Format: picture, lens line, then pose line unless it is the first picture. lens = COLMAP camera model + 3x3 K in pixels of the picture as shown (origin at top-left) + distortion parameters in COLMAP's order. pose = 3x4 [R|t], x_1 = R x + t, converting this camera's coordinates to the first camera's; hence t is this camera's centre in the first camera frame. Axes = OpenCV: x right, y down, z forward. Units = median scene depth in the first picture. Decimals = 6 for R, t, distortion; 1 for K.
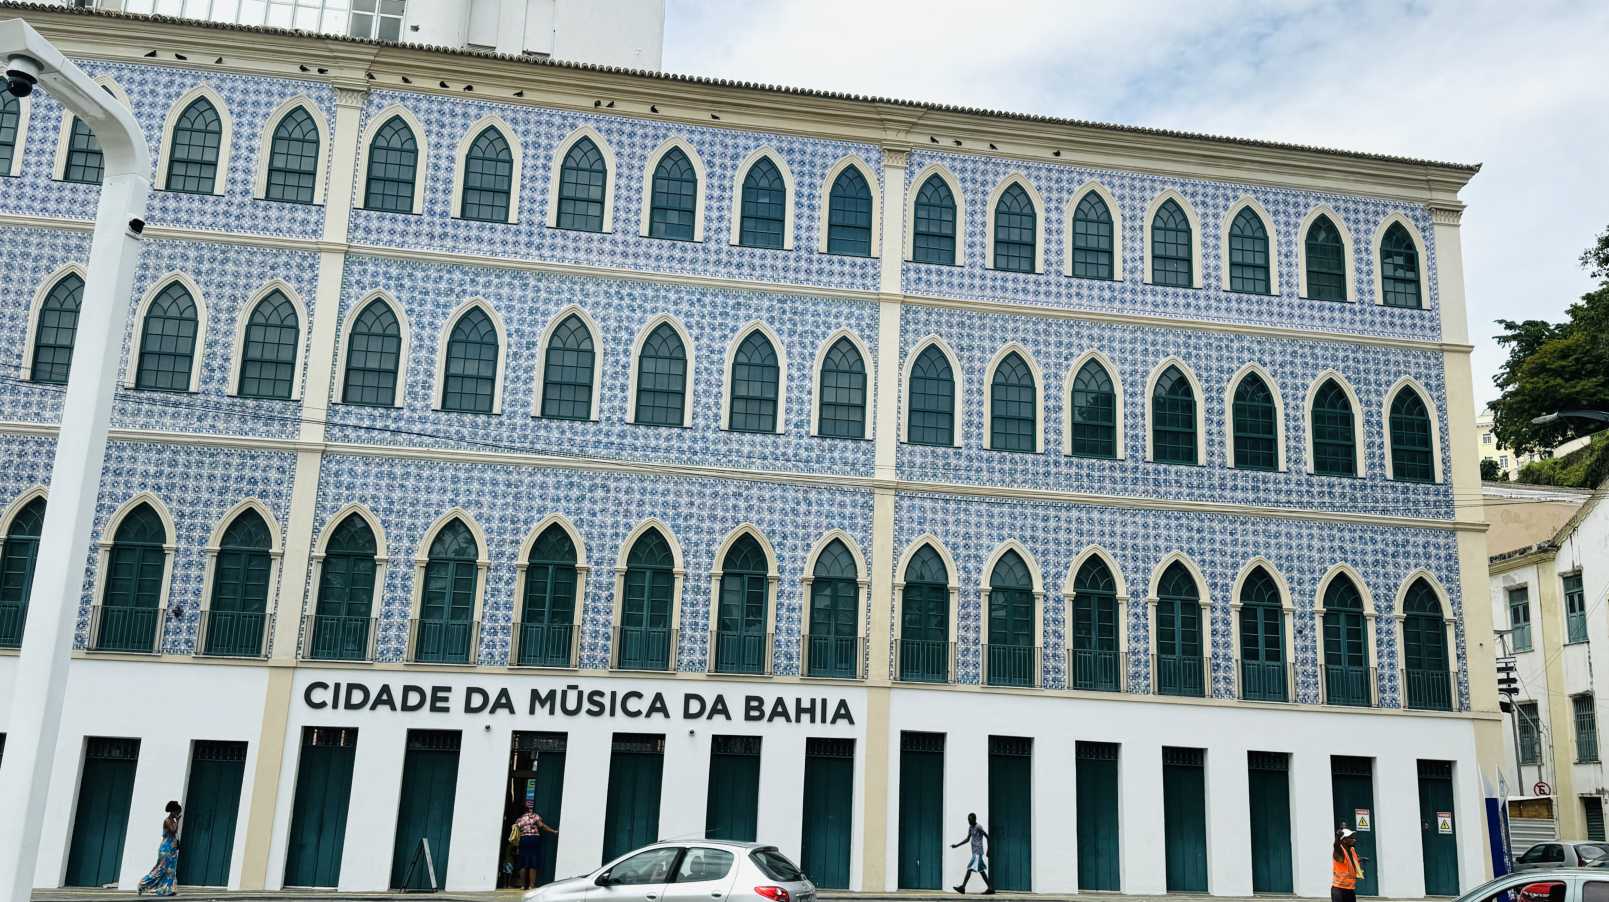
lens RADIAL K [[1397.8, 0, 816.4], [0, 1397.8, 437.7], [0, 0, 1]] dist [0.115570, -0.053070]
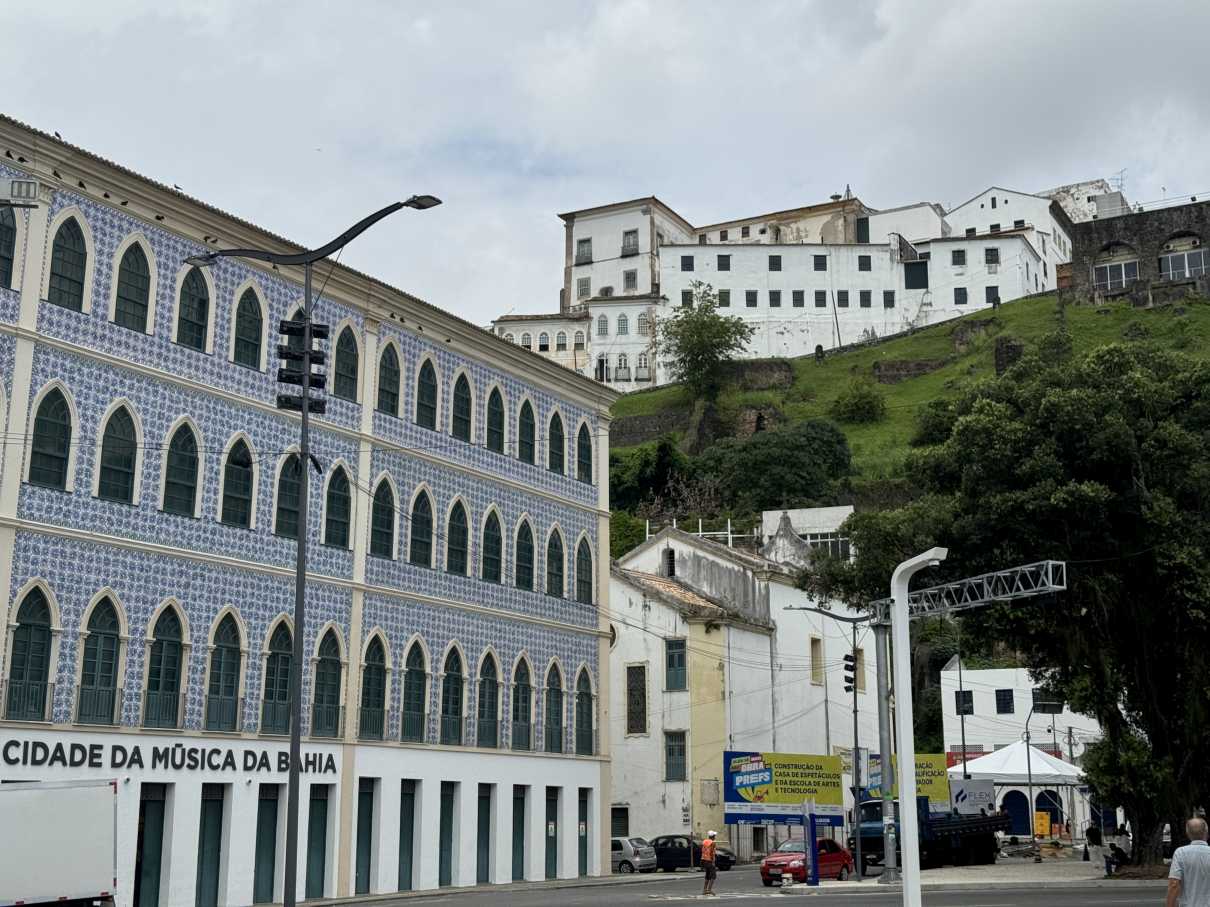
lens RADIAL K [[1680.9, 0, 607.1], [0, 1680.9, 445.2], [0, 0, 1]] dist [0.096412, 0.000000]
pose [[0.639708, 0.137383, 0.756240, -1.008793], [-0.165784, 0.985399, -0.038776, -0.073685], [-0.750526, -0.100567, 0.653144, -0.174765]]
